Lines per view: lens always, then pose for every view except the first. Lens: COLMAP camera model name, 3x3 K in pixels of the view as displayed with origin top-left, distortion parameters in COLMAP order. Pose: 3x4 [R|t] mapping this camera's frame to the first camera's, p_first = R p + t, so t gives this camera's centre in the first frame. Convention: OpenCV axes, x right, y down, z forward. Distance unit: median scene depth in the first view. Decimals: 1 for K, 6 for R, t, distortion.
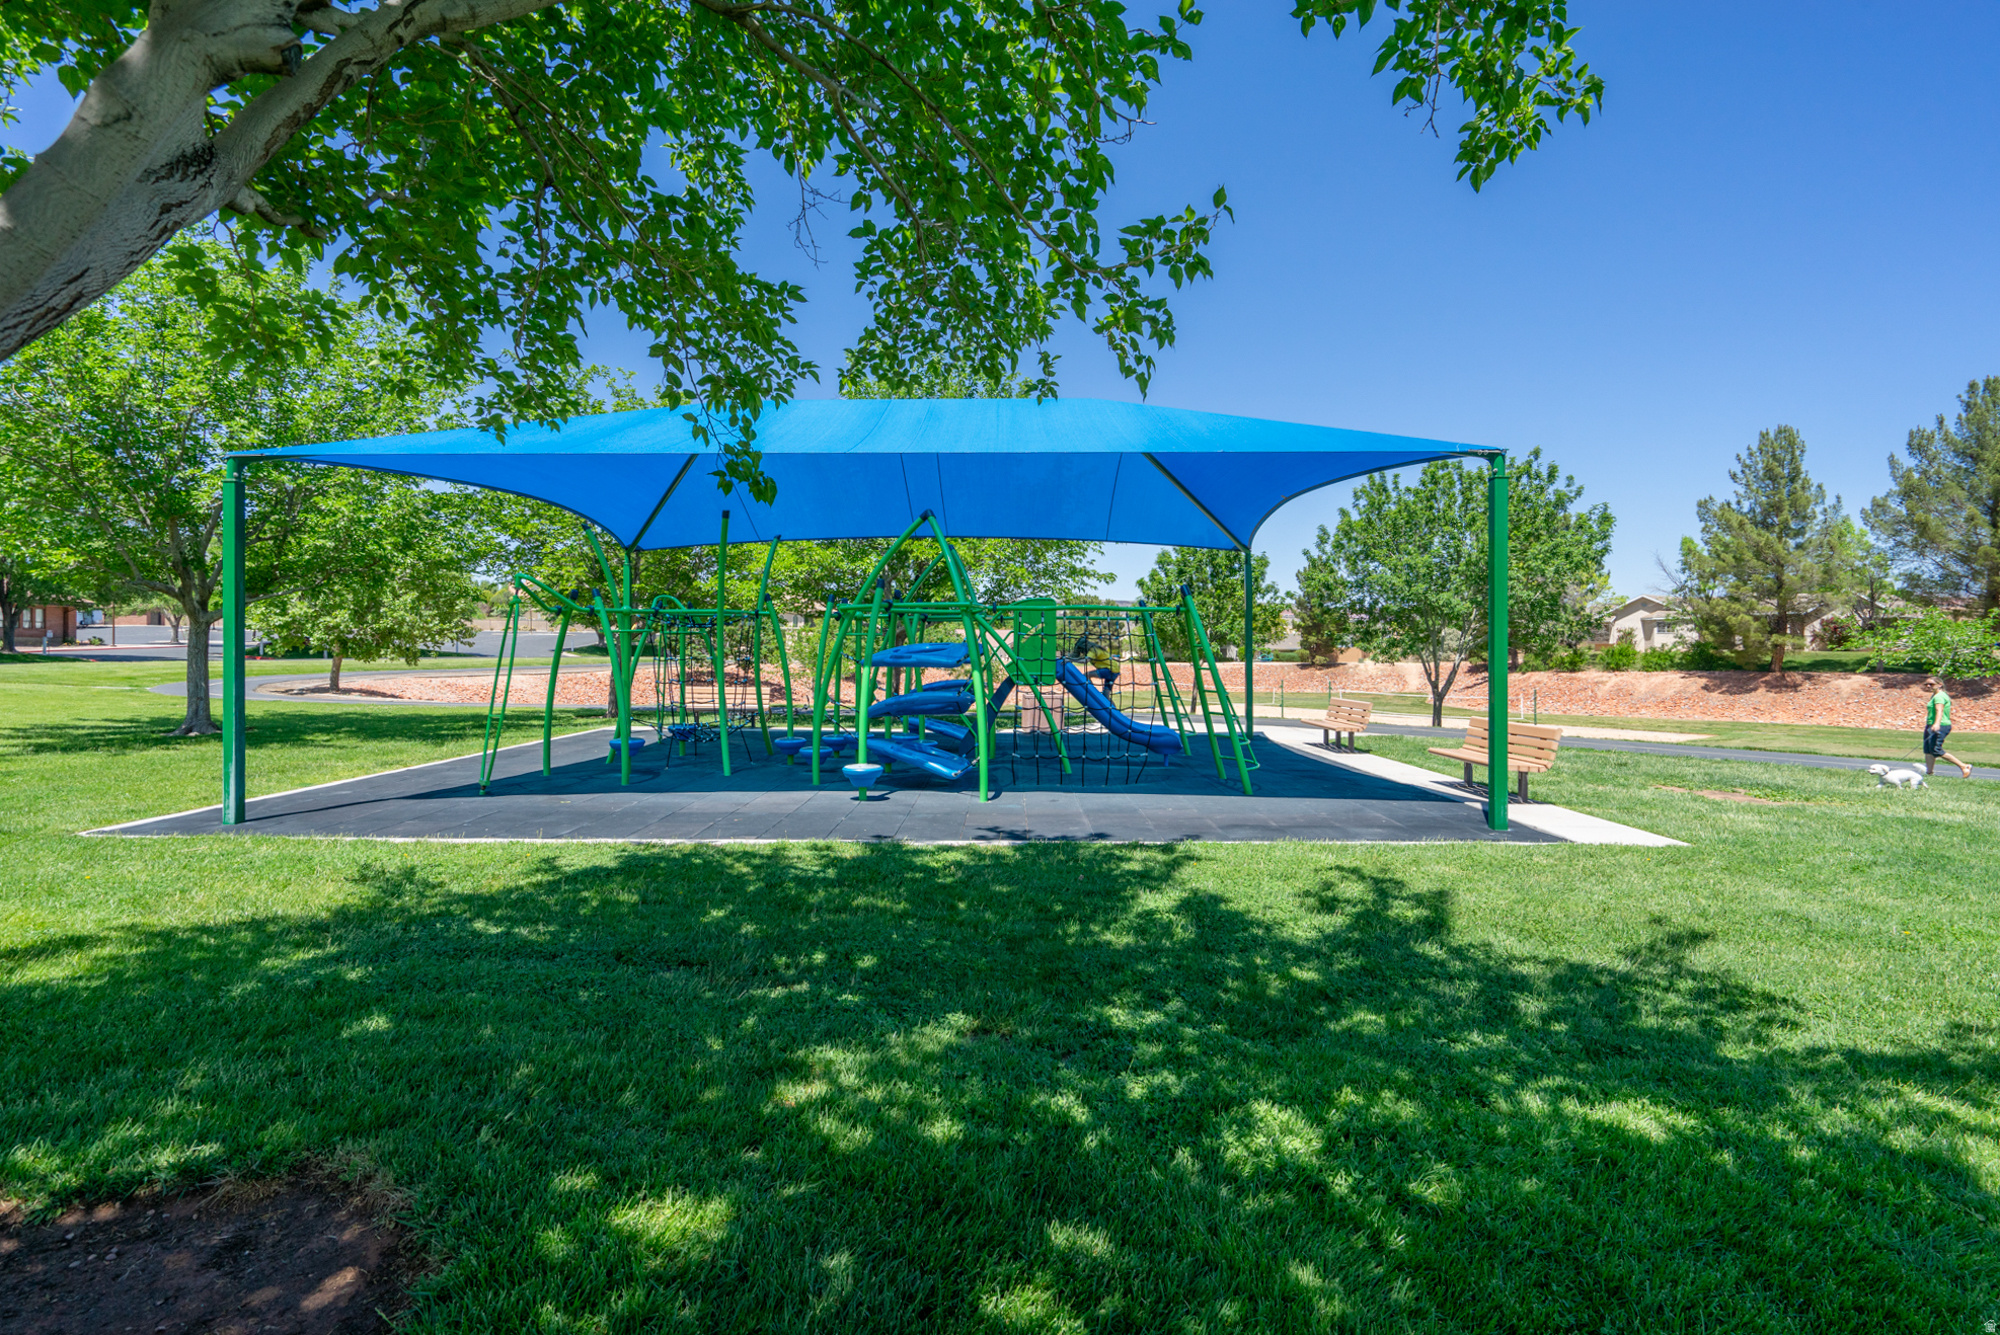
lens RADIAL K [[908.0, 0, 1001.7], [0, 908.0, 641.0], [0, 0, 1]] dist [0.002178, 0.000103]
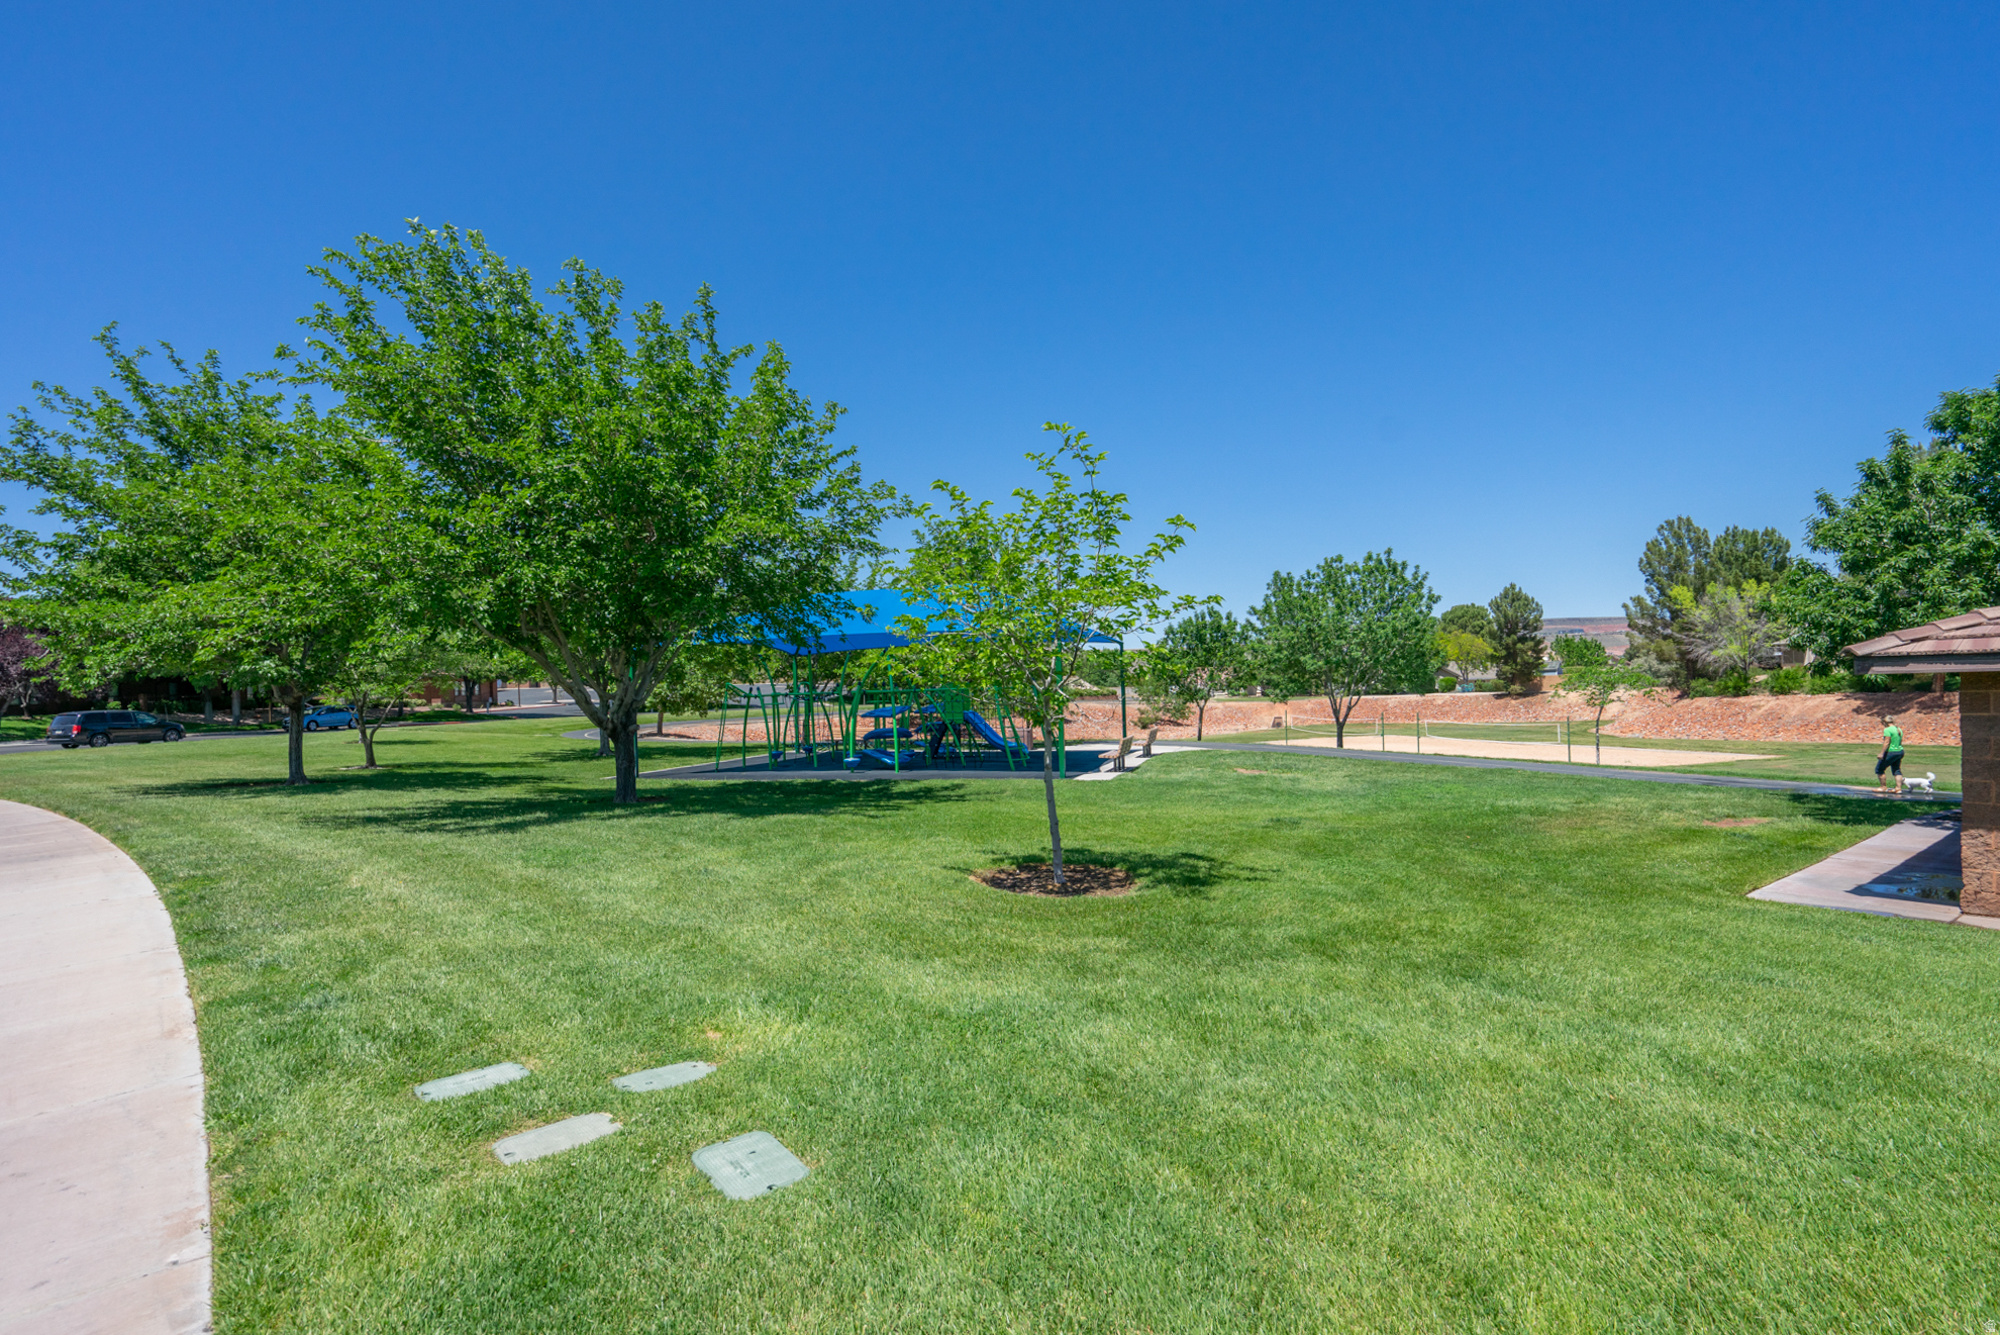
lens RADIAL K [[944.6, 0, 1008.0], [0, 944.6, 695.5], [0, 0, 1]] dist [-0.002534, 0.000040]
pose [[0.962142, -0.028011, -0.271106, 0.177418], [0.033269, 0.999337, 0.014818, -0.010675], [0.270512, -0.023277, 0.962435, -0.250111]]
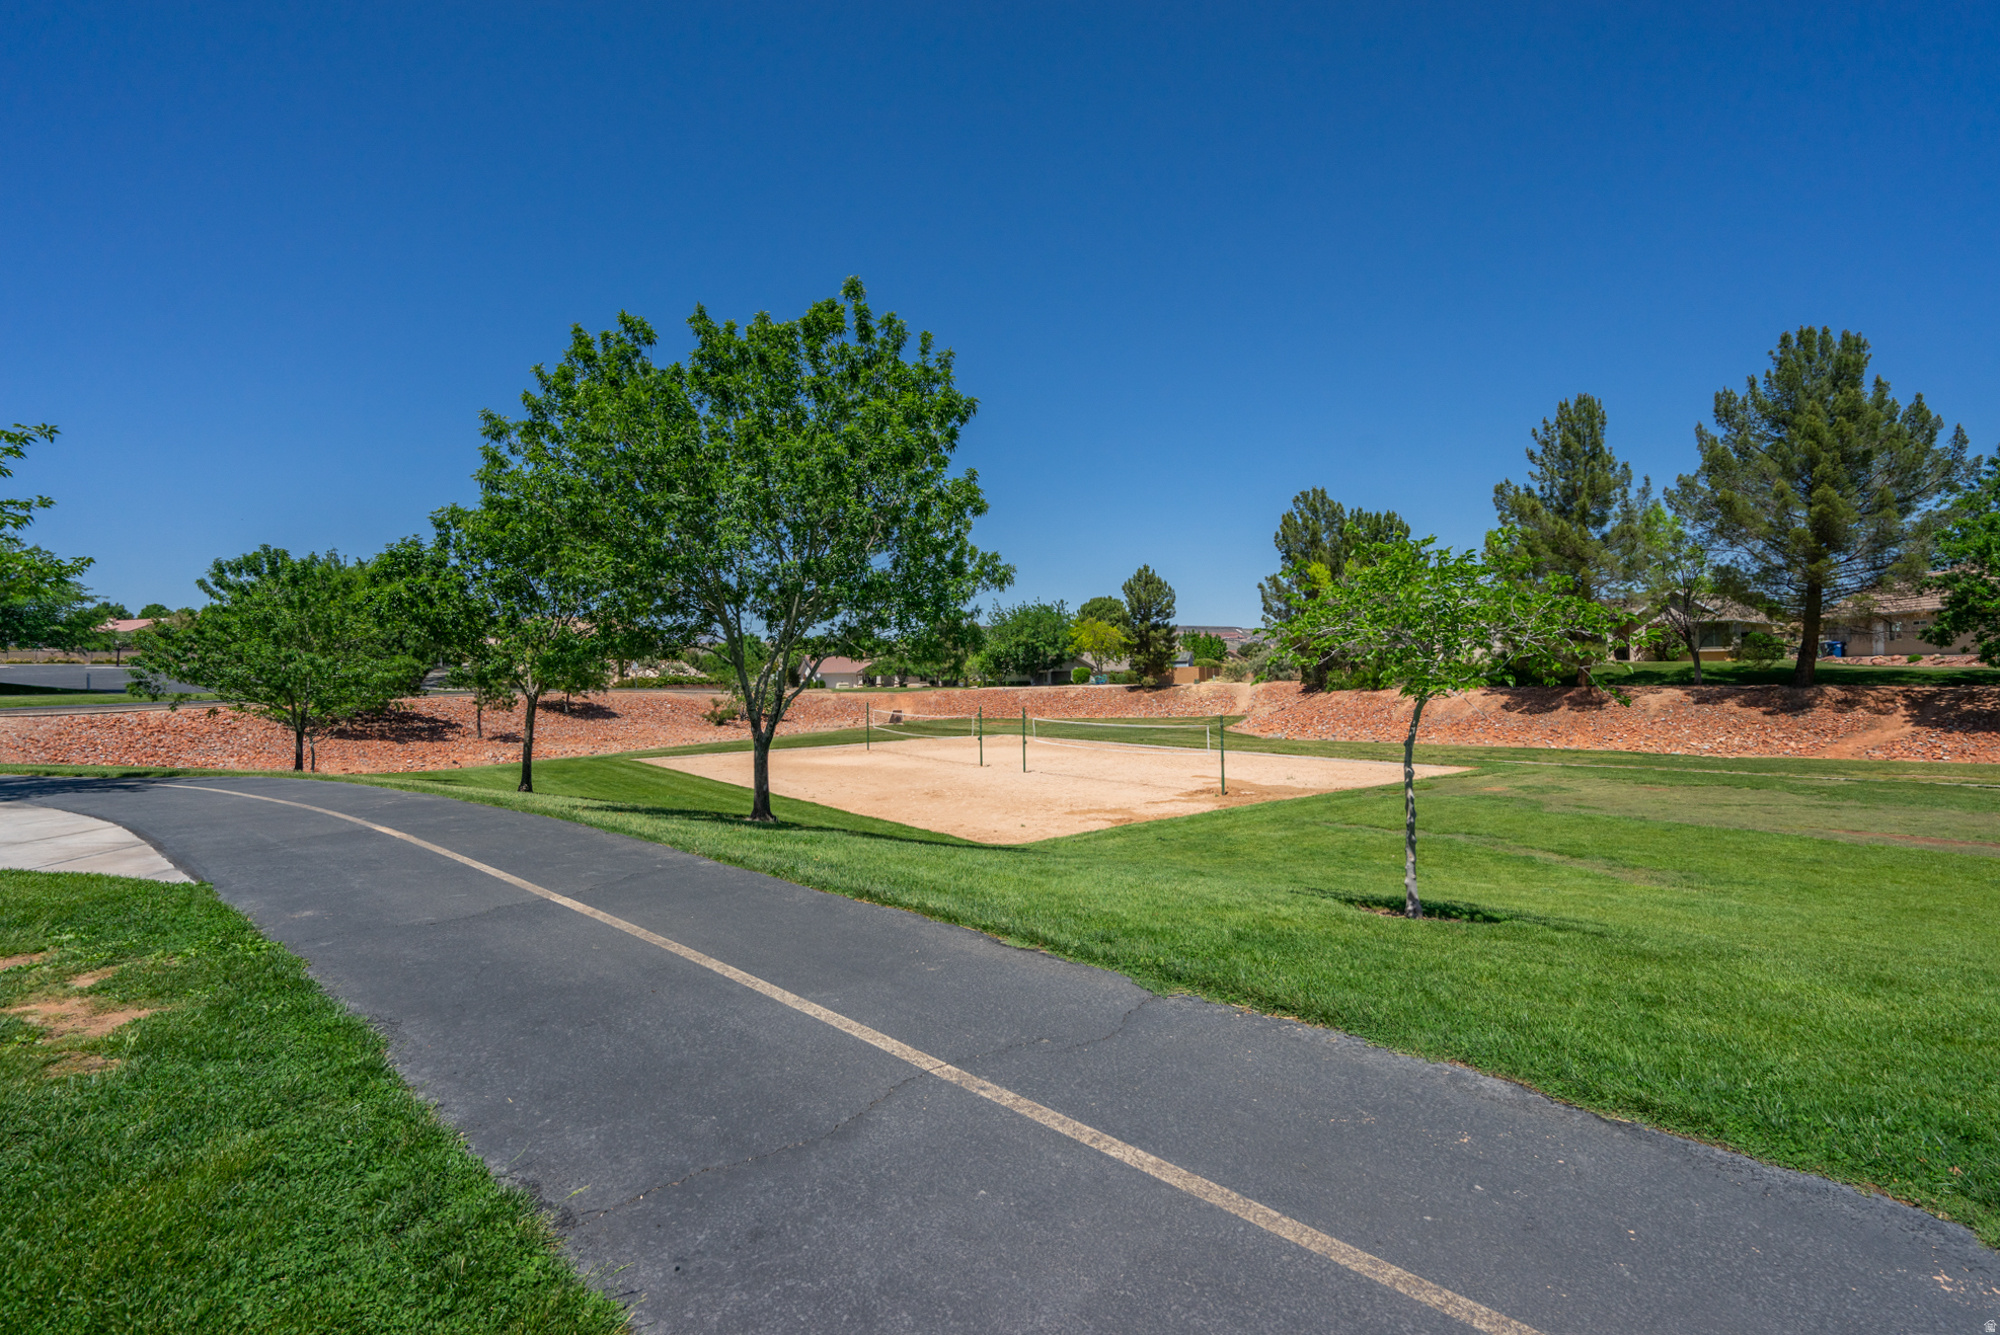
lens RADIAL K [[903.4, 0, 995.2], [0, 903.4, 661.6], [0, 0, 1]] dist [-0.001374, -0.000111]
pose [[0.998501, -0.015934, 0.052371, 0.275823], [0.016267, 0.999850, -0.005952, 0.007604], [-0.052269, 0.006795, 0.998610, 0.200044]]
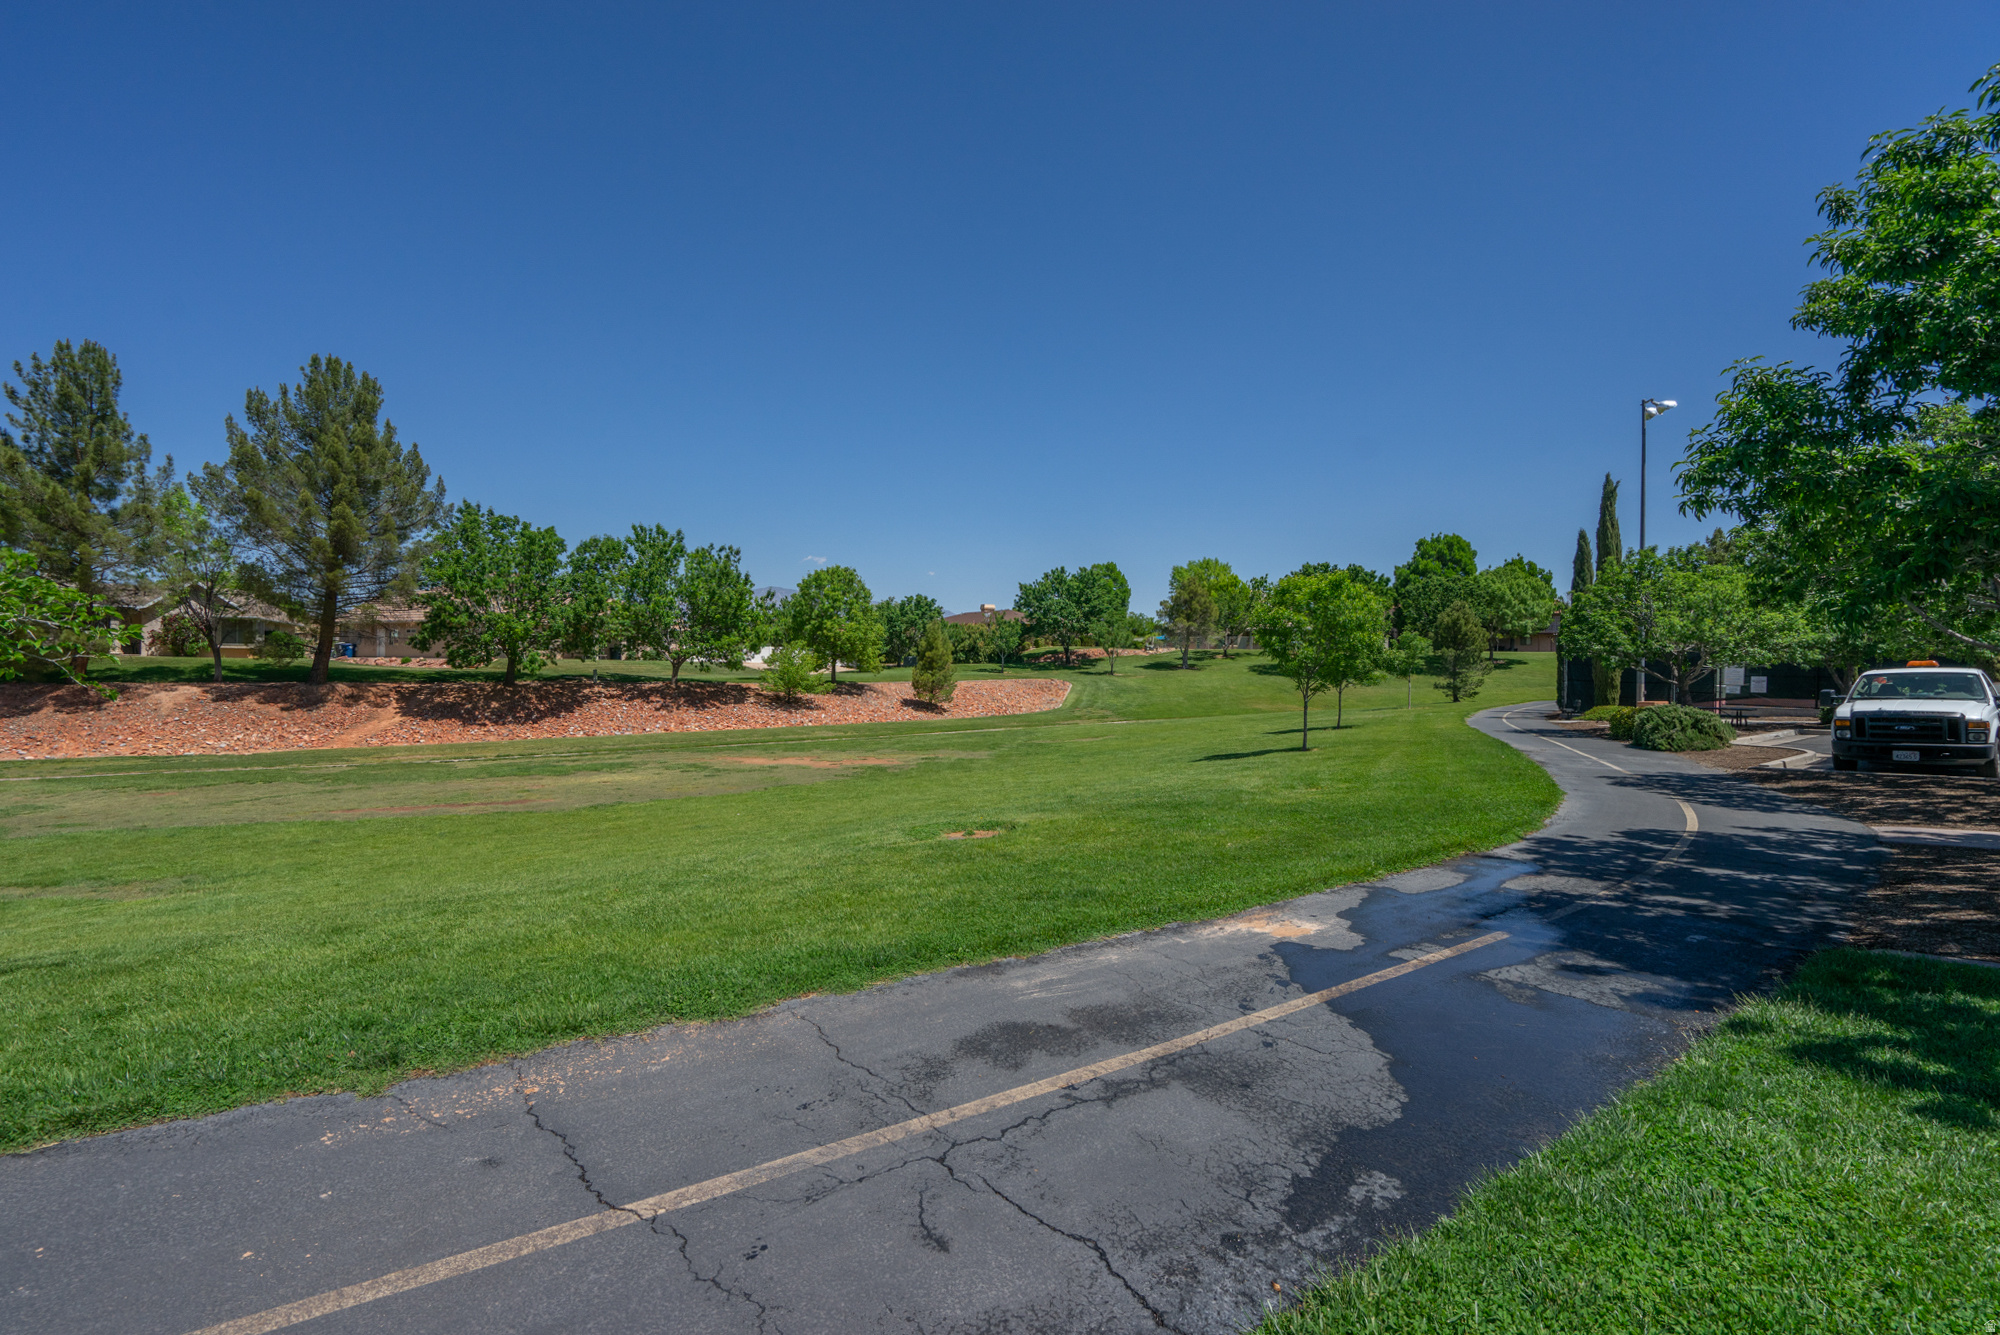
lens RADIAL K [[903.4, 0, 995.2], [0, 903.4, 661.6], [0, 0, 1]] dist [-0.001374, -0.000111]
pose [[0.151544, 0.006175, 0.988431, 0.271439], [-0.017325, 0.999843, -0.003590, 0.007188], [-0.988299, -0.016580, 0.151627, 0.185581]]
